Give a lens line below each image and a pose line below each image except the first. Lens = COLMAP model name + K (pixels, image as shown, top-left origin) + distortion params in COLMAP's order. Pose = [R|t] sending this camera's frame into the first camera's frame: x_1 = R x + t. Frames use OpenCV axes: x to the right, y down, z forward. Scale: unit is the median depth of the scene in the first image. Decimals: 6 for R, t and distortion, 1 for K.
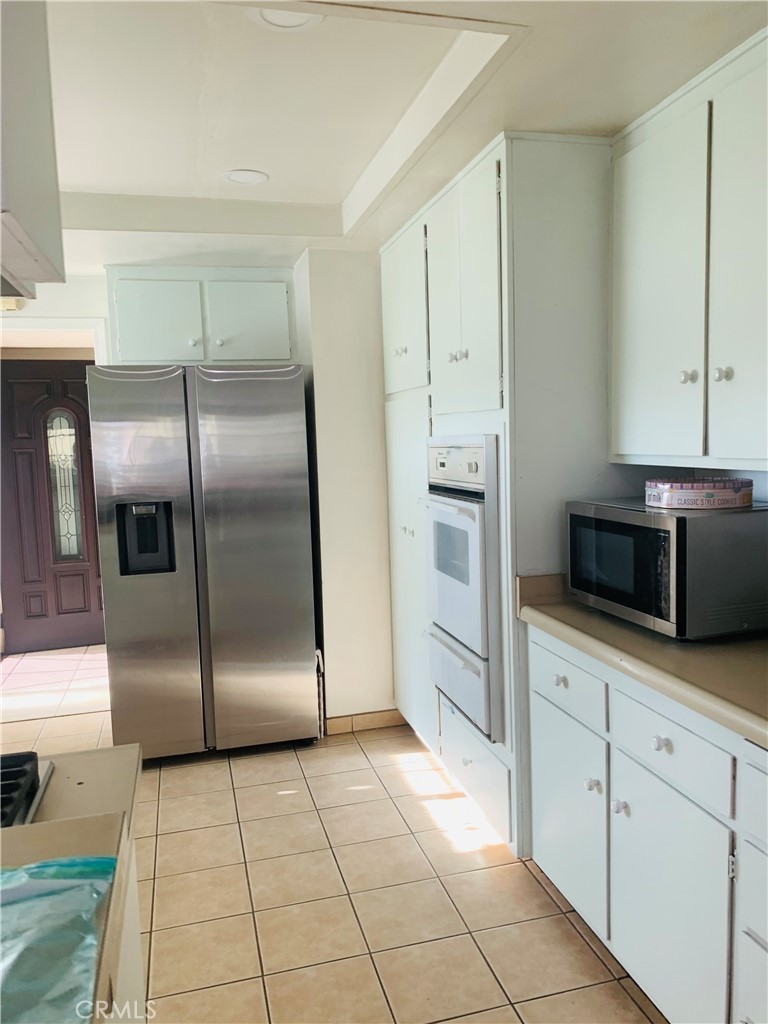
lens RADIAL K [[773.9, 0, 387.1], [0, 773.9, 515.0], [0, 0, 1]] dist [0.004580, -0.034161]
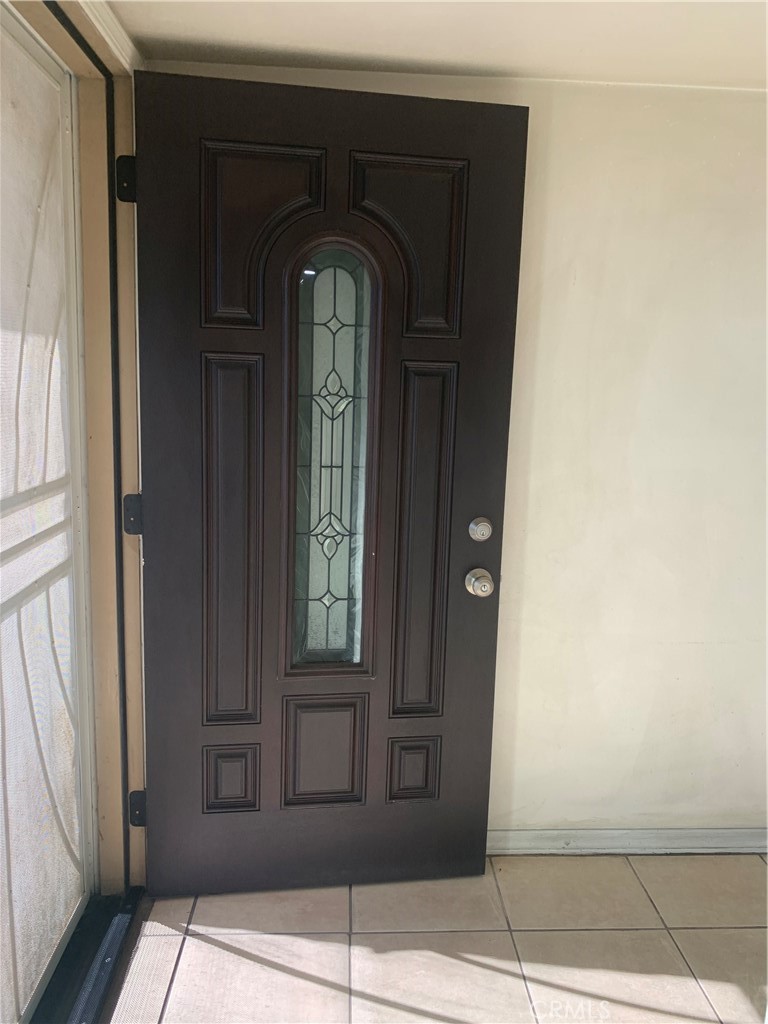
lens RADIAL K [[773.9, 0, 381.8], [0, 773.9, 509.8], [0, 0, 1]] dist [0.004580, -0.034161]
pose [[0.974841, 0.105837, -0.196171, -0.323575], [-0.089196, 0.991772, 0.091829, -0.052172], [0.204276, -0.072021, 0.976260, 0.658187]]
